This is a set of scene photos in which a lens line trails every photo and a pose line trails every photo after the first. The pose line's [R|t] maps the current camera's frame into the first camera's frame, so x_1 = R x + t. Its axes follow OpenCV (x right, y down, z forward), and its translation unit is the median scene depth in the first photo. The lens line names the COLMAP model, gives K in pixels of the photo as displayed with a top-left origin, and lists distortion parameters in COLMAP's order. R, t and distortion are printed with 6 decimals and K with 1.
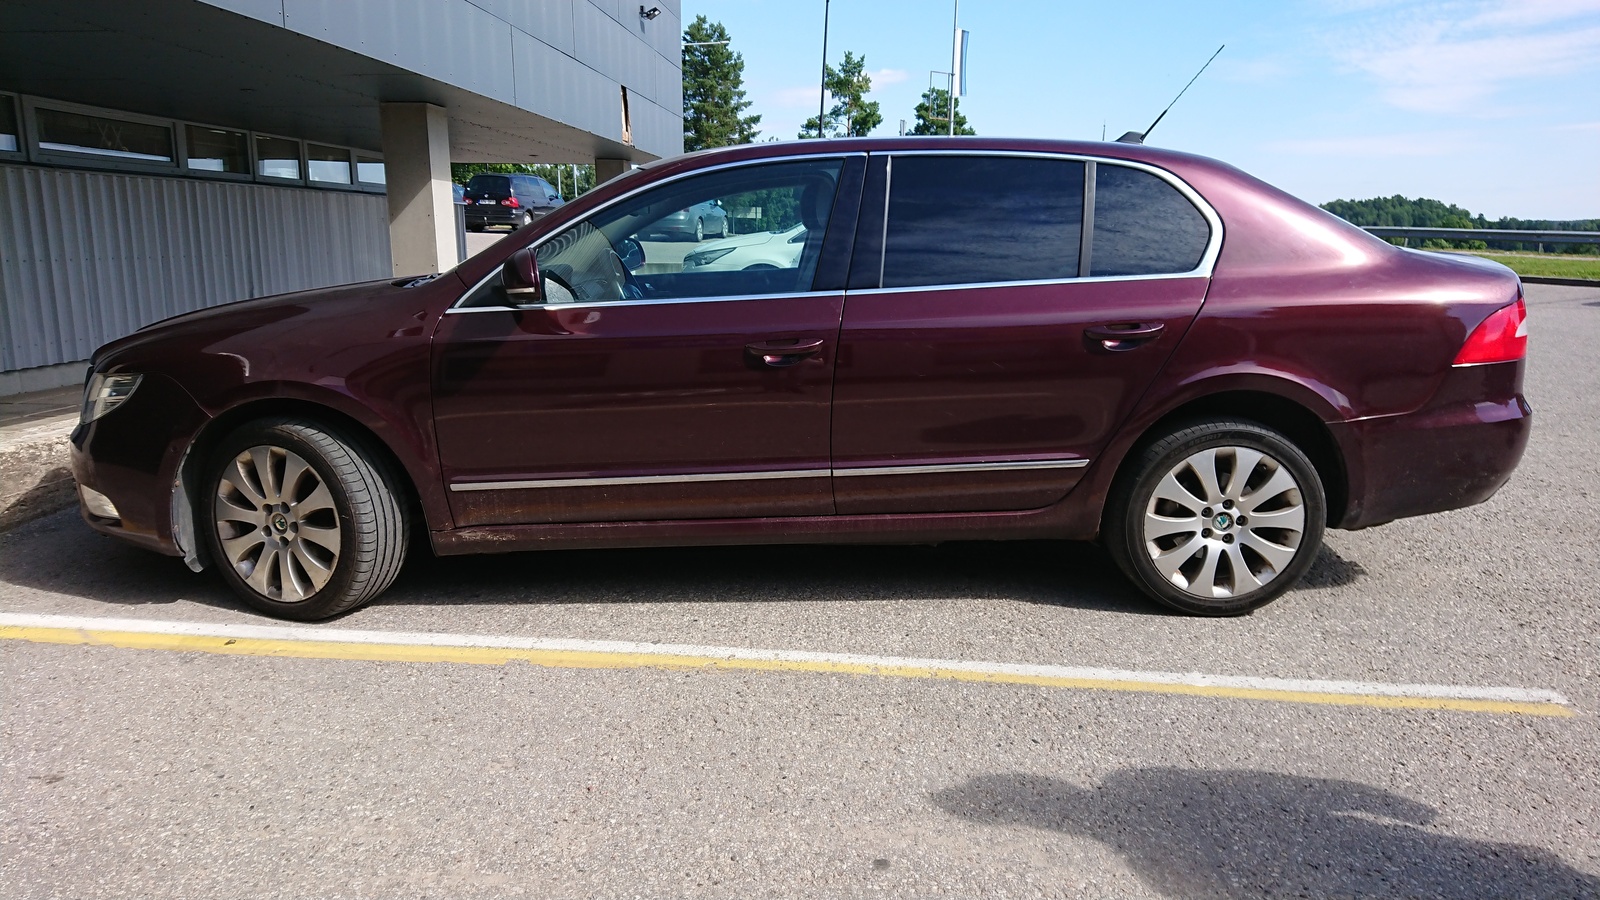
lens RADIAL K [[1080.2, 0, 800.0], [0, 1080.2, 450.0], [0, 0, 1]] dist [0.225493, -0.307649]
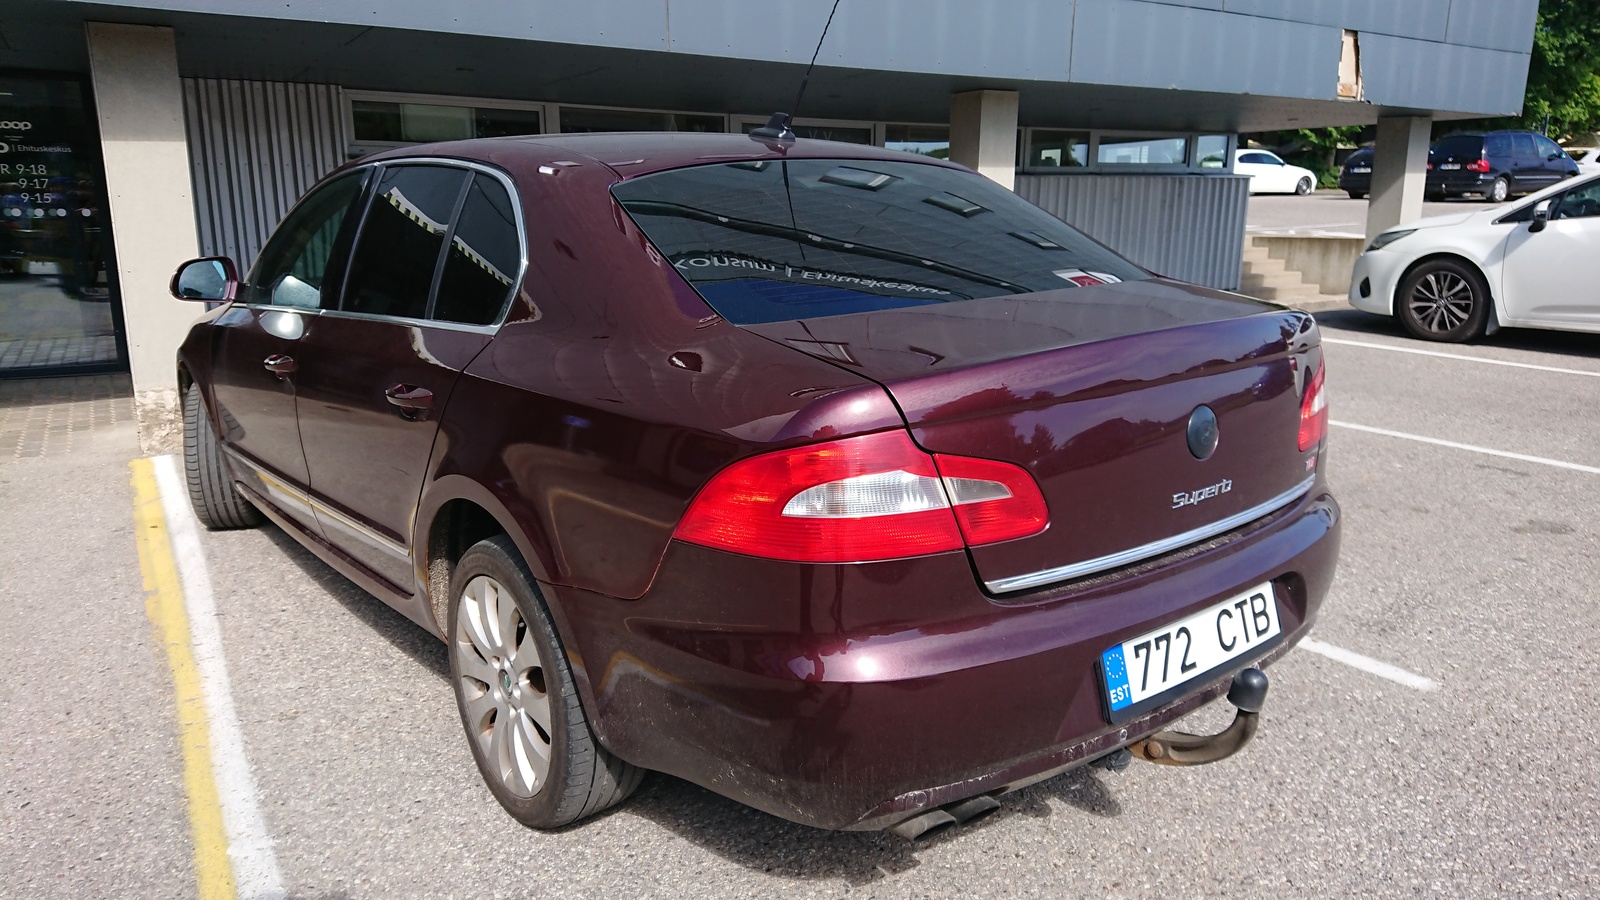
lens RADIAL K [[1080.2, 0, 800.0], [0, 1080.2, 450.0], [0, 0, 1]] dist [0.225493, -0.307649]
pose [[0.590445, 0.168388, -0.789316, 1.030452], [-0.146906, 0.984078, 0.100045, -0.178797], [0.793595, 0.056884, 0.605781, 0.727790]]
